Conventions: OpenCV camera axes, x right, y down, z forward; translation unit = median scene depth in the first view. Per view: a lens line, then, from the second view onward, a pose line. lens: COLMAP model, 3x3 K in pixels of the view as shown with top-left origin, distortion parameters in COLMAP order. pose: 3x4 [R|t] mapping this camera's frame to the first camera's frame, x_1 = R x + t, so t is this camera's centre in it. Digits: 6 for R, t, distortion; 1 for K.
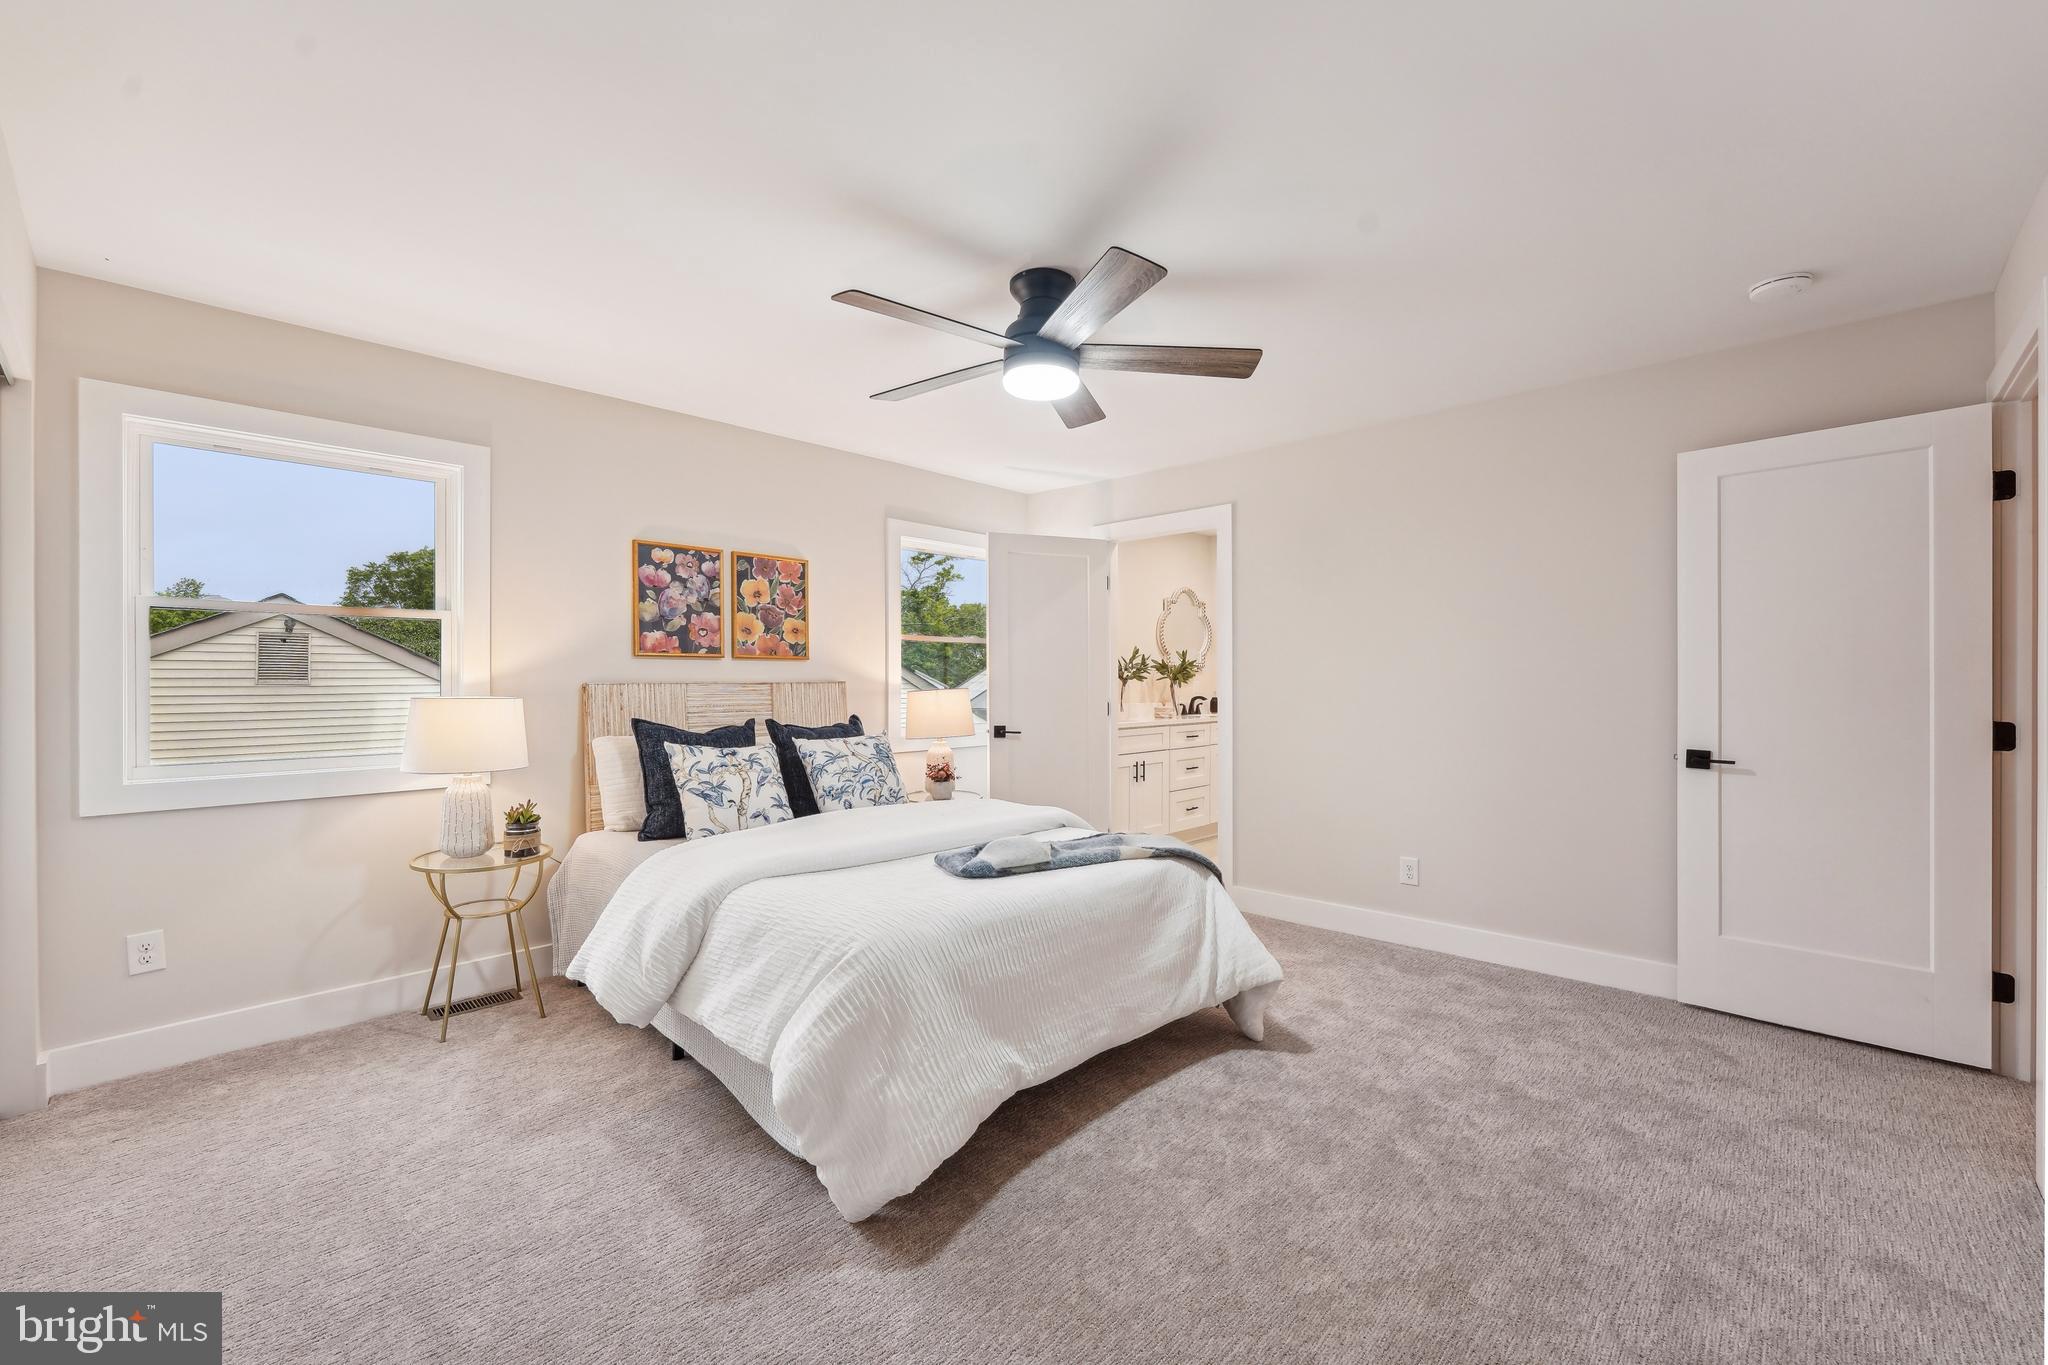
lens RADIAL K [[824.9, 0, 1024.0], [0, 824.9, 682.5], [0, 0, 1]] dist [0.002151, 0.000525]
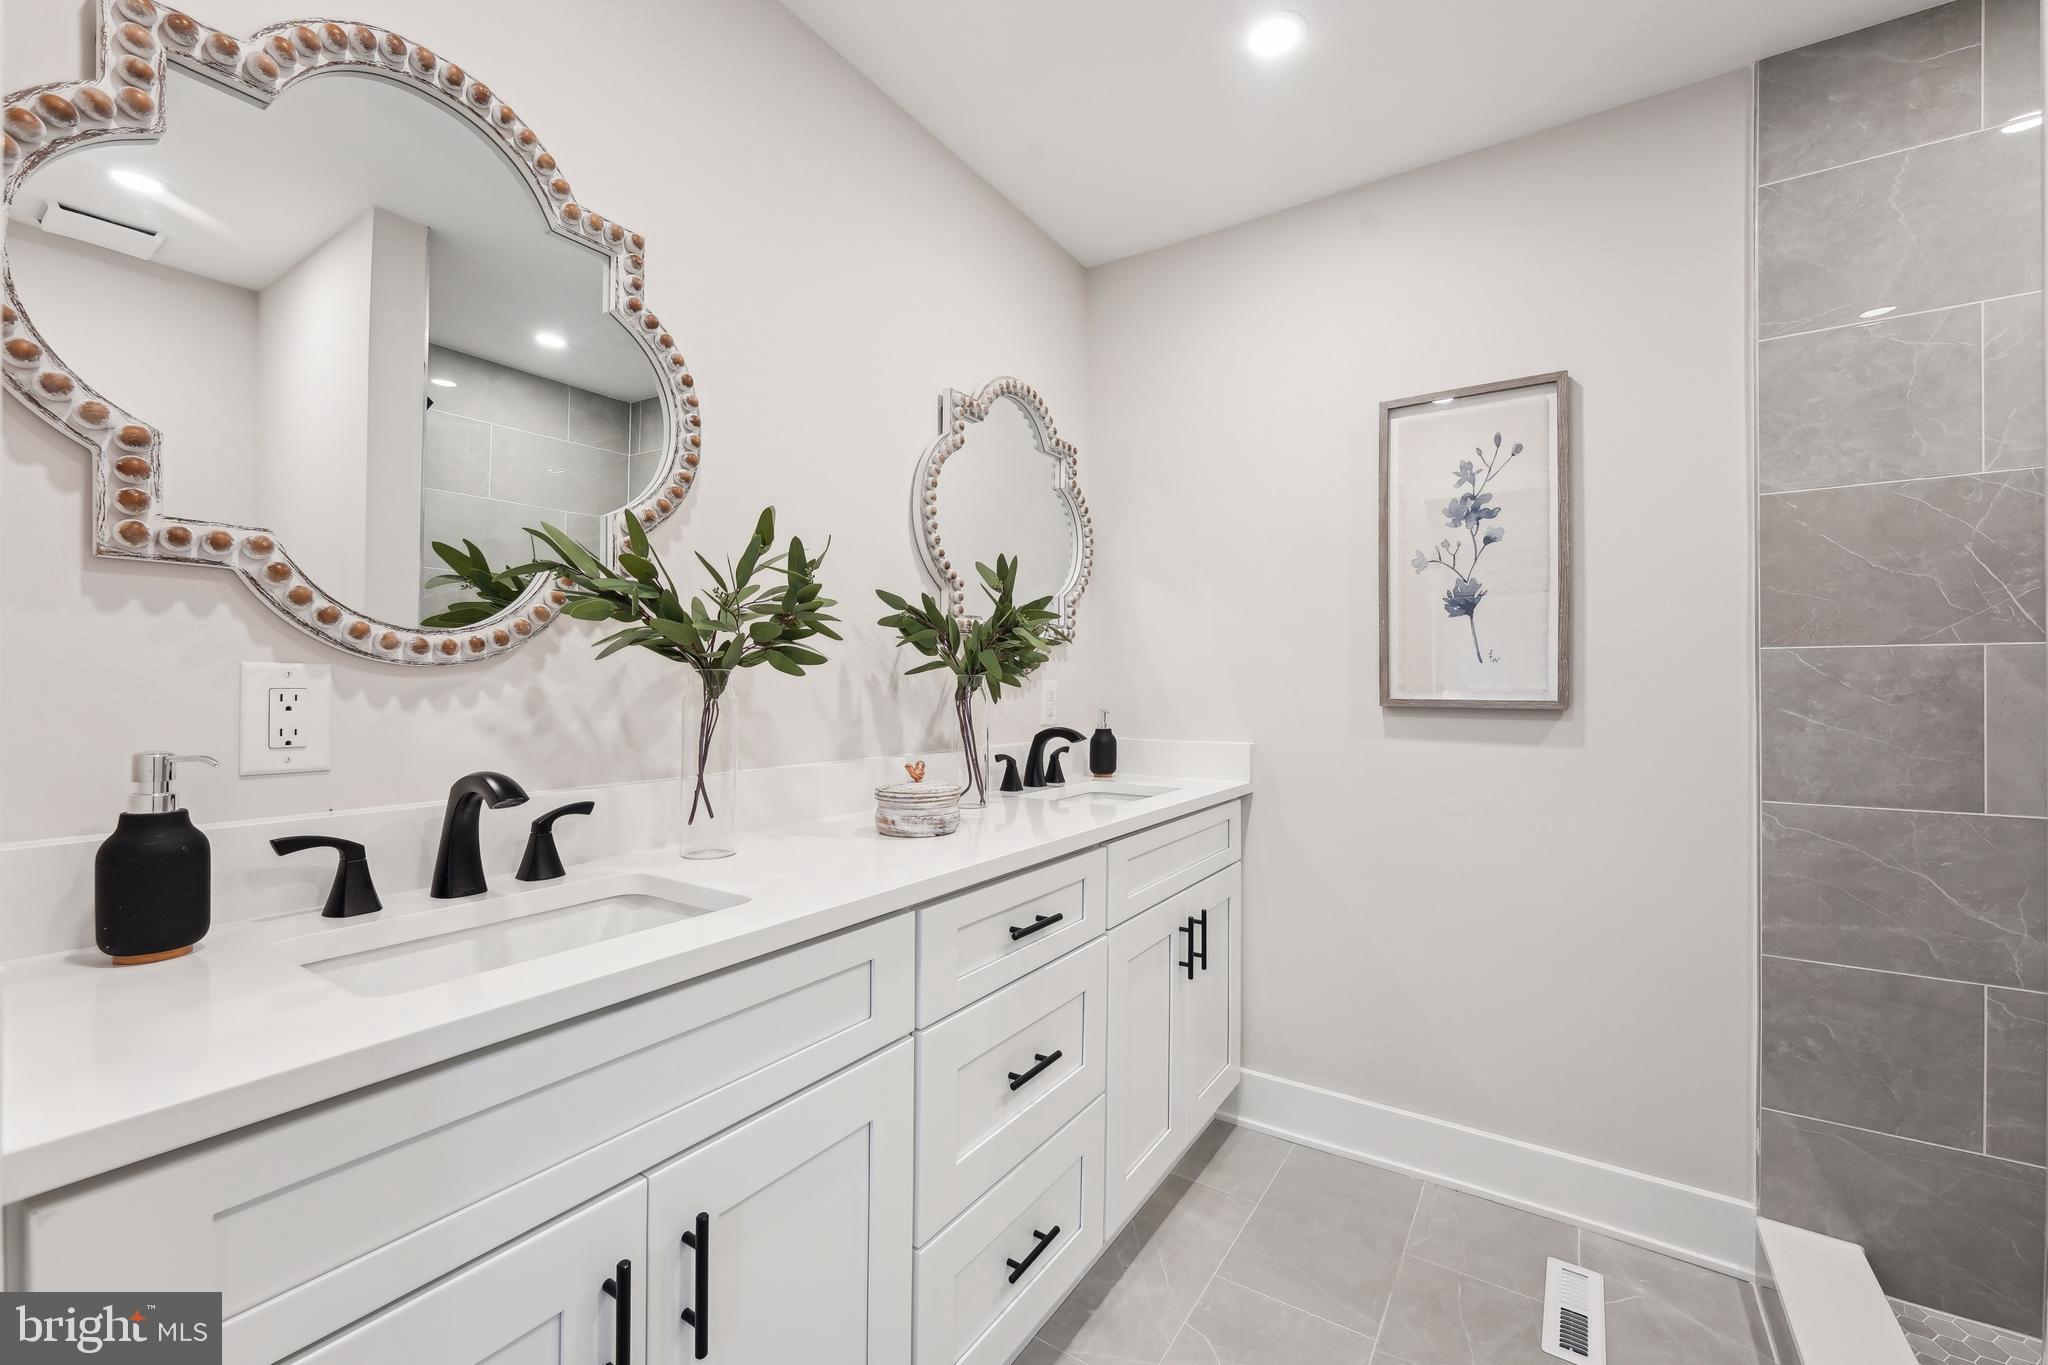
lens RADIAL K [[824.9, 0, 1024.0], [0, 824.9, 682.5], [0, 0, 1]] dist [0.002151, 0.000525]
pose [[0.983787, 0.001903, 0.179329, 0.050998], [-0.000816, 0.999981, -0.006131, 0.000519], [-0.179337, 0.005885, 0.983770, 0.247318]]
